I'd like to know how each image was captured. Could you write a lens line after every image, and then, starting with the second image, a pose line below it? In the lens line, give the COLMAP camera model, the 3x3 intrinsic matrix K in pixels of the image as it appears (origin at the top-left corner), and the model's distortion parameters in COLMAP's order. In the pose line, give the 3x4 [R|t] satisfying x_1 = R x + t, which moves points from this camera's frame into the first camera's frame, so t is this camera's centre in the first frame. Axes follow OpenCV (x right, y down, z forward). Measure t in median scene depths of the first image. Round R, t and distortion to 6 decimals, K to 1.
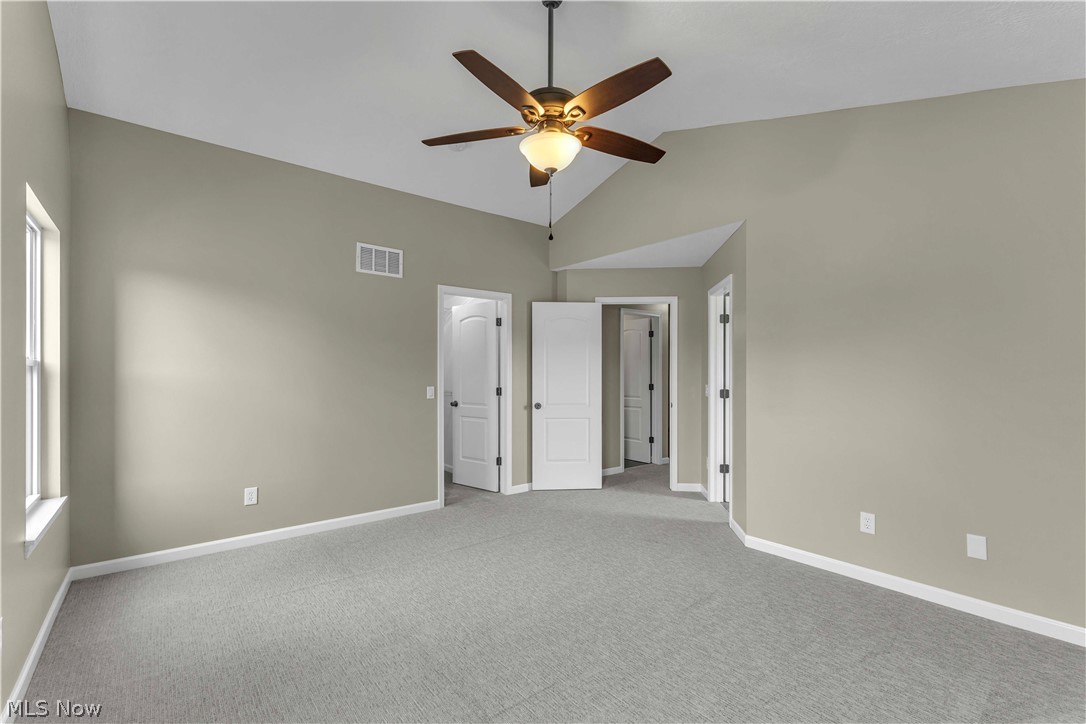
lens RADIAL K [[468.3, 0, 547.3], [0, 468.3, 371.8], [0, 0, 1]] dist [0.000680, 0.000037]
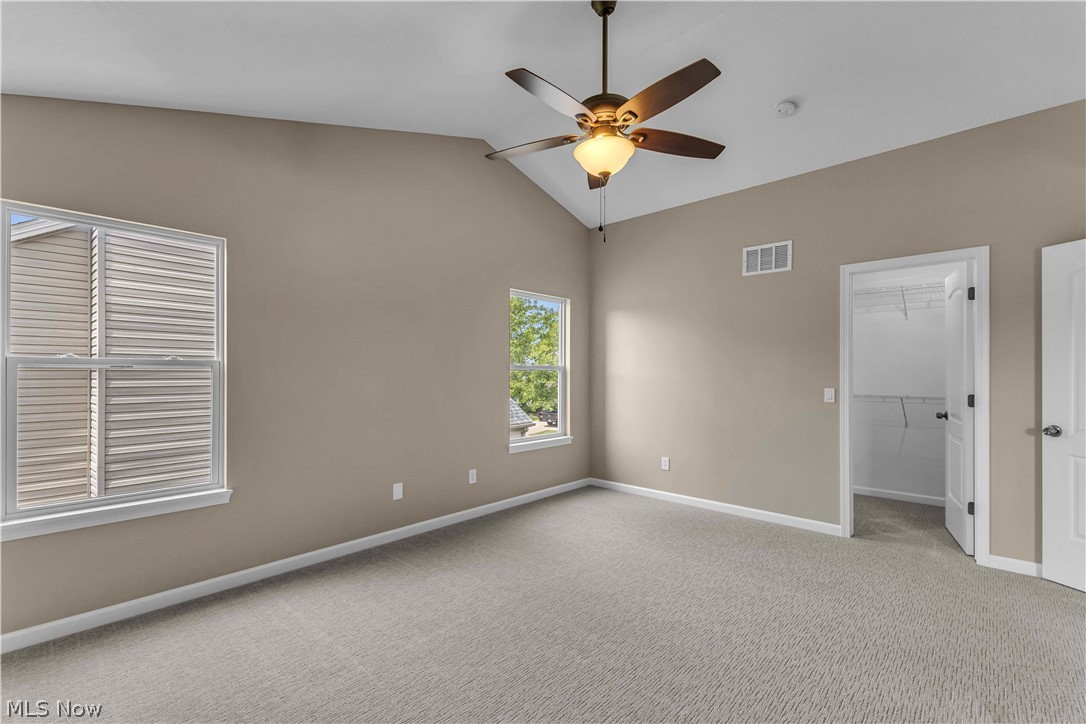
lens RADIAL K [[468.3, 0, 549.3], [0, 468.3, 366.6], [0, 0, 1]] dist [0.000680, 0.000037]
pose [[0.148322, -0.008890, -0.988899, 0.534998], [0.005177, 0.999953, -0.008213, -0.003783], [0.988926, -0.003901, 0.148361, 0.385266]]
